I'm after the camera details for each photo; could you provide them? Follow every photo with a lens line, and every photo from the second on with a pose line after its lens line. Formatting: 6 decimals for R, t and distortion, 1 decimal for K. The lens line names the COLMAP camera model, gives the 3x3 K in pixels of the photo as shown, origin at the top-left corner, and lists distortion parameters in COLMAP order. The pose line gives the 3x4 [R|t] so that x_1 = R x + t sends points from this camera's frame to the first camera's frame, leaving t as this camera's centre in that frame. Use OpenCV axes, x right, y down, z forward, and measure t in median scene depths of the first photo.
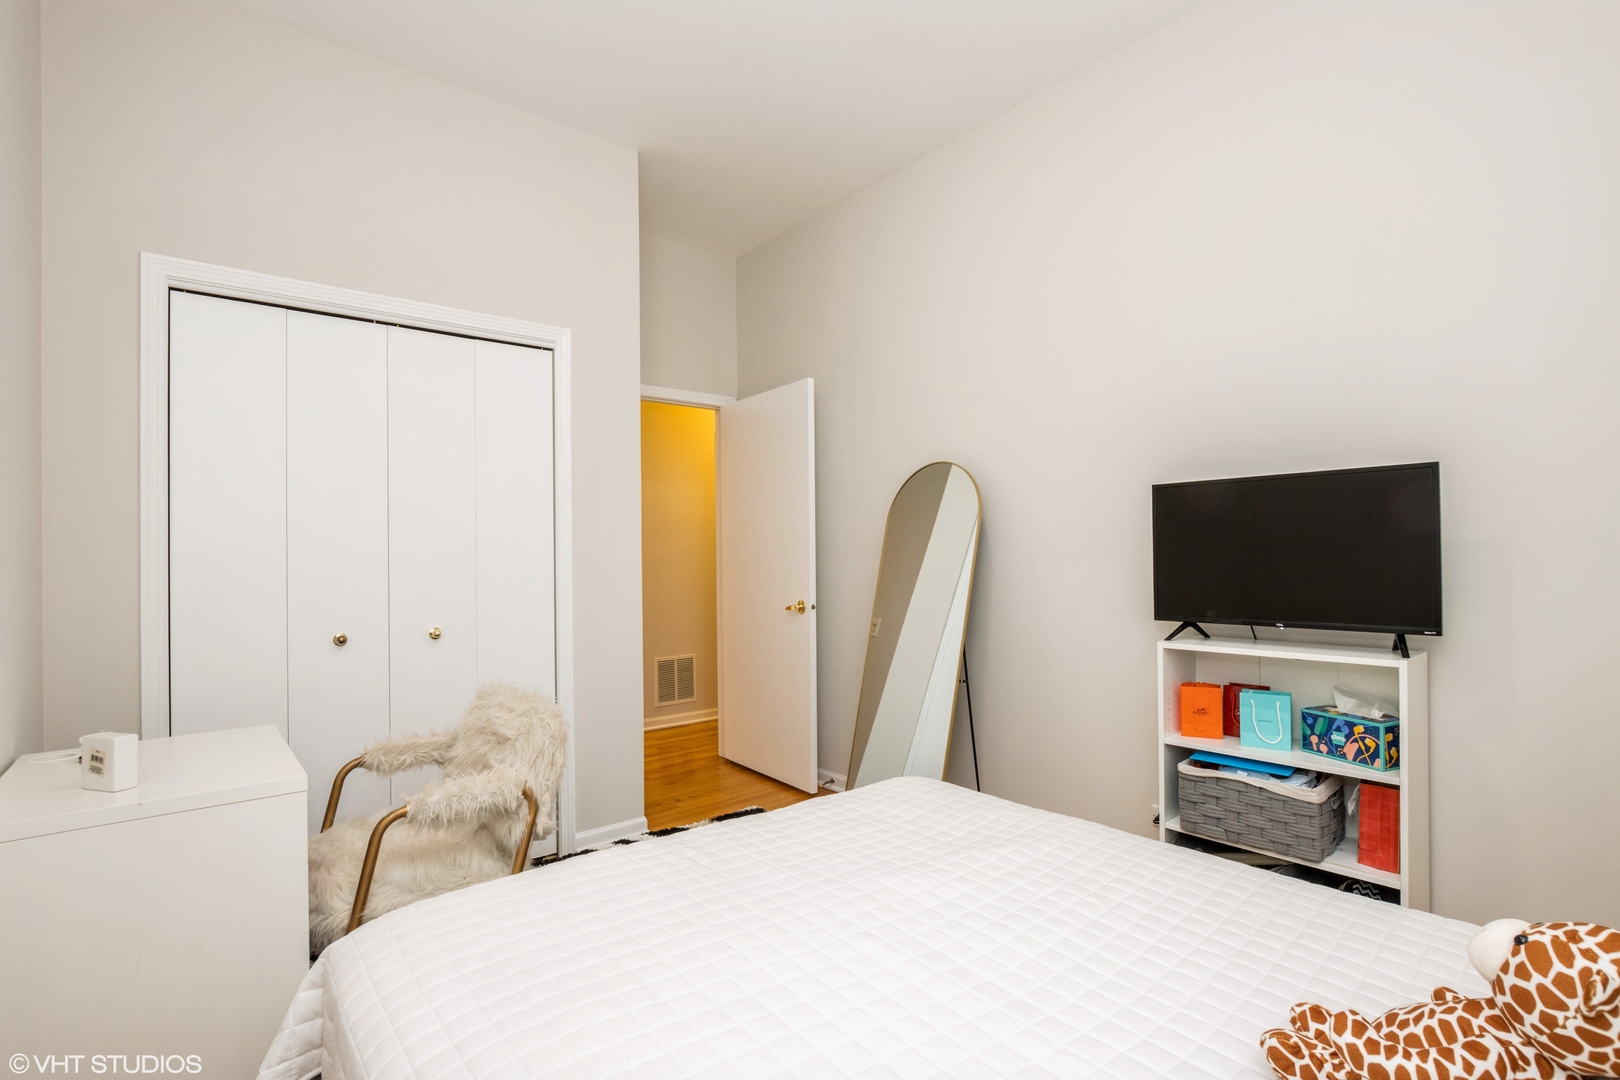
lens RADIAL K [[766.7, 0, 809.6], [0, 766.7, 544.5], [0, 0, 1]] dist [-0.026235, 0.003288]
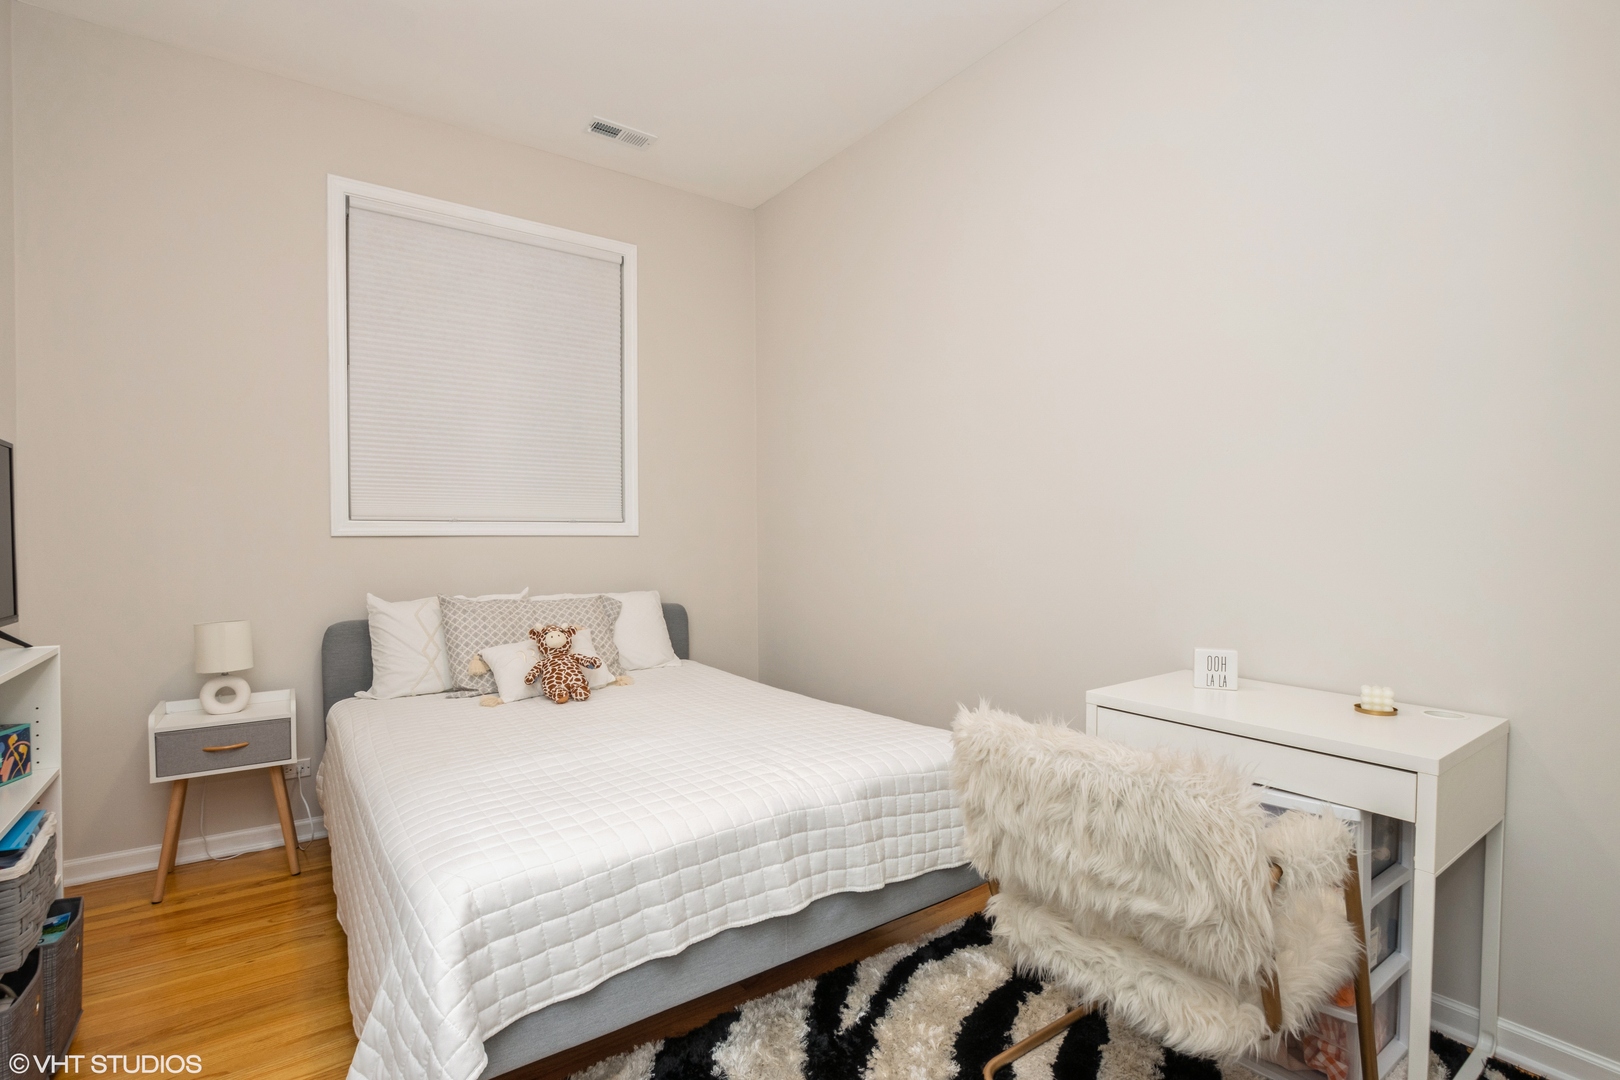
lens RADIAL K [[766.7, 0, 809.5], [0, 766.7, 541.6], [0, 0, 1]] dist [-0.026235, 0.003288]
pose [[-0.998101, 0.004183, 0.061449, -0.238032], [0.004271, 0.999990, 0.001289, 0.020630], [-0.061443, 0.001549, -0.998109, 1.805432]]
